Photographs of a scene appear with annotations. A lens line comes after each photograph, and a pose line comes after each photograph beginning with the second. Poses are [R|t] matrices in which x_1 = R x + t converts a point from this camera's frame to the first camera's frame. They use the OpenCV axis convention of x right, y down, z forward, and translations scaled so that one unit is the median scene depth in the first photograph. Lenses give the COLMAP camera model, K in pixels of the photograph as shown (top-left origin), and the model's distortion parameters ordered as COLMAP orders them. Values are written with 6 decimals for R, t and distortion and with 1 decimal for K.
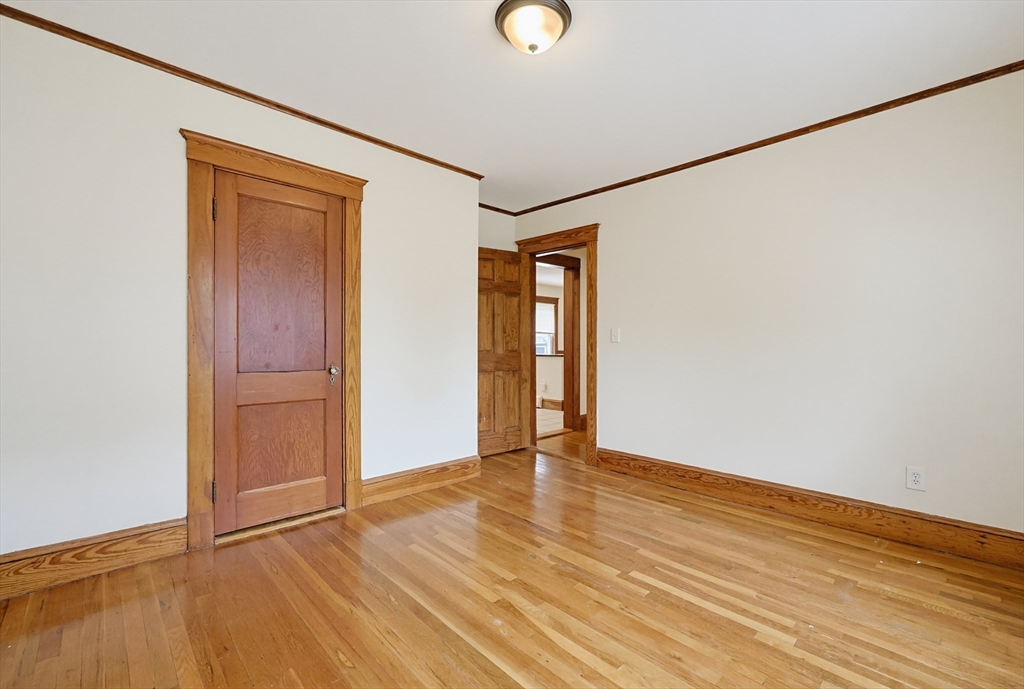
lens RADIAL K [[442.7, 0, 513.9], [0, 442.7, 347.7], [0, 0, 1]] dist [-0.000974, 0.000148]
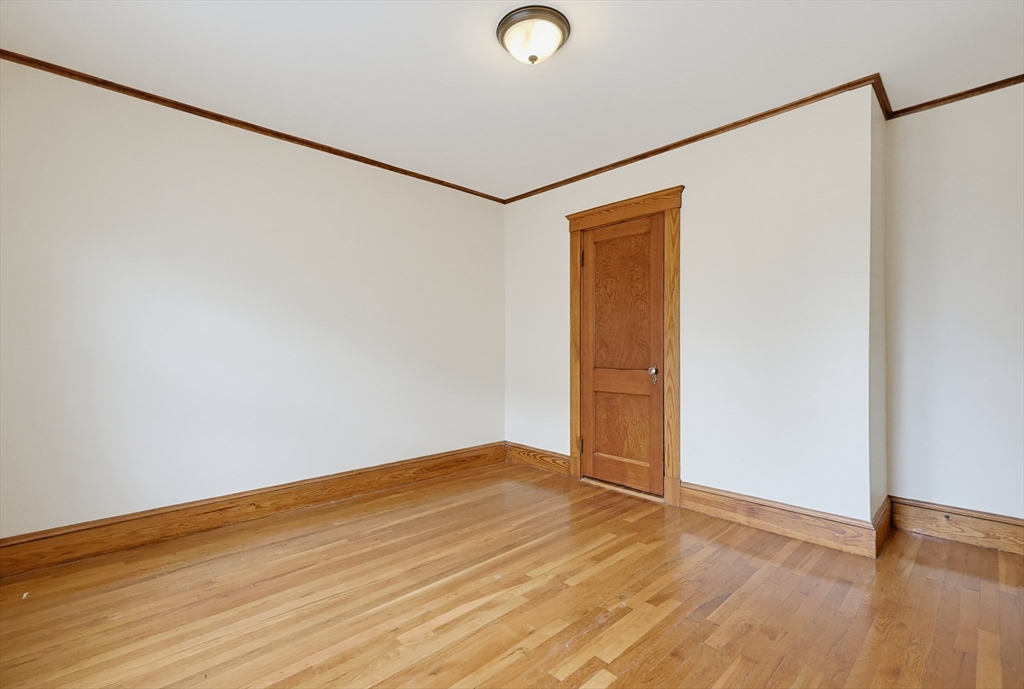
lens RADIAL K [[463.3, 0, 504.8], [0, 463.3, 346.5], [0, 0, 1]] dist [-0.000231, 0.000001]
pose [[-0.018691, -0.006682, -0.999803, 0.836246], [-0.003609, 0.999972, -0.006615, -0.000673], [0.999819, 0.003484, -0.018715, 0.705256]]
